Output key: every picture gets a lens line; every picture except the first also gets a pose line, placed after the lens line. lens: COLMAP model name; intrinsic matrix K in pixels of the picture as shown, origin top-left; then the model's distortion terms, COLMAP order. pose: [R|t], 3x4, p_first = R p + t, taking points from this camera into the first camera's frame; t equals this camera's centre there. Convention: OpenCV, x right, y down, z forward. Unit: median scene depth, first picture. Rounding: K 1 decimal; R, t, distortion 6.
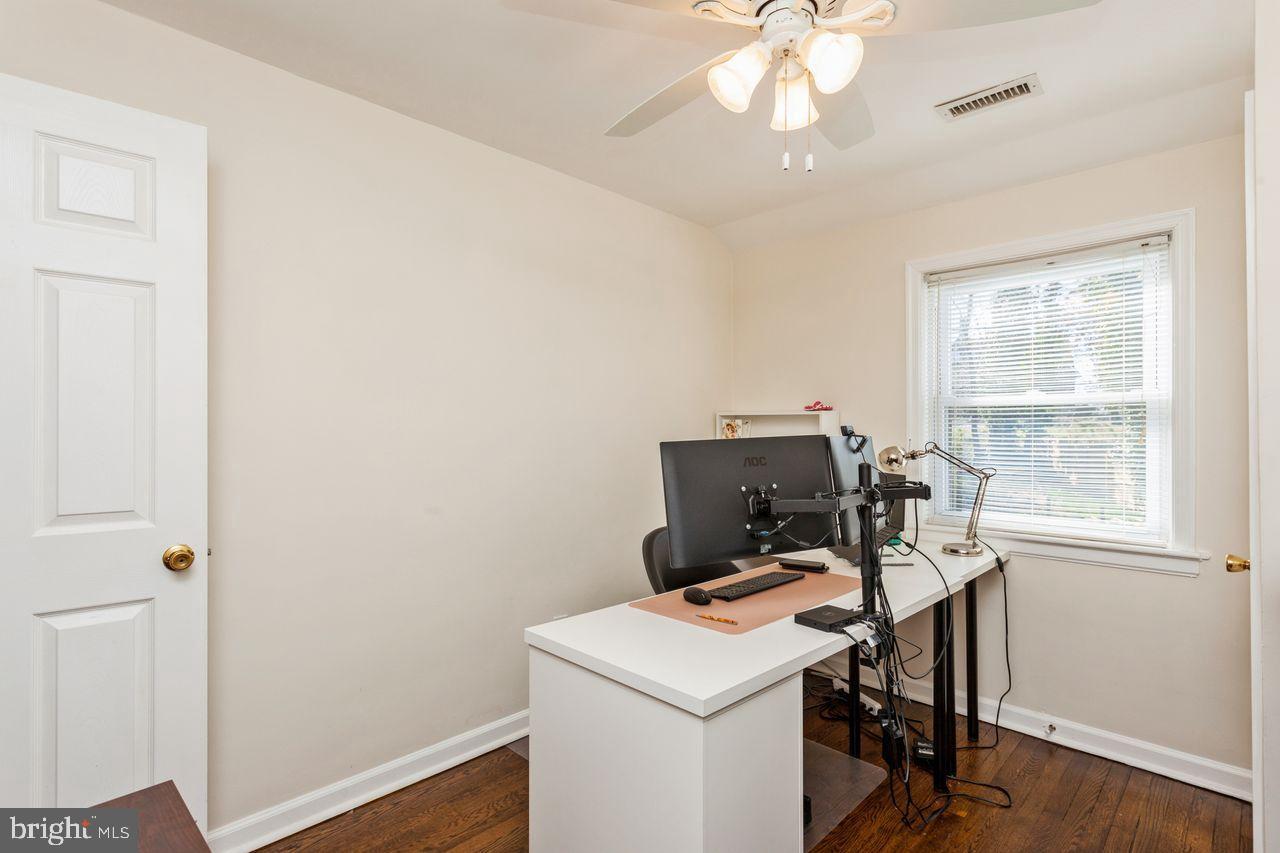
lens RADIAL K [[614.5, 0, 638.5], [0, 614.5, 431.8], [0, 0, 1]] dist [0.001118, 0.000971]
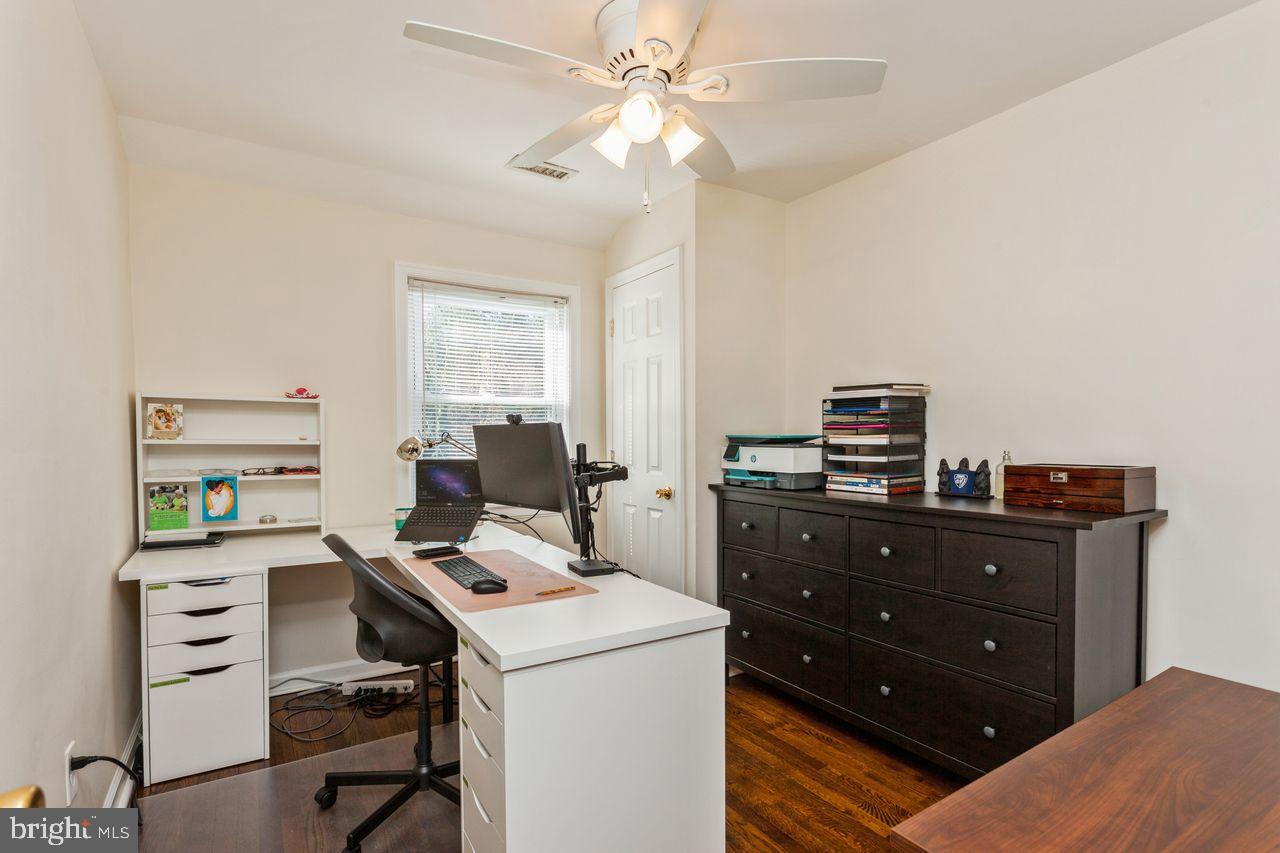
lens RADIAL K [[622.6, 0, 635.4], [0, 622.6, 443.9], [0, 0, 1]] dist [0.003310, 0.000219]
pose [[0.239177, -0.012668, 0.970893, -0.537182], [0.003192, 0.999920, 0.012260, 0.024698], [-0.970971, 0.000167, 0.239198, 0.378098]]
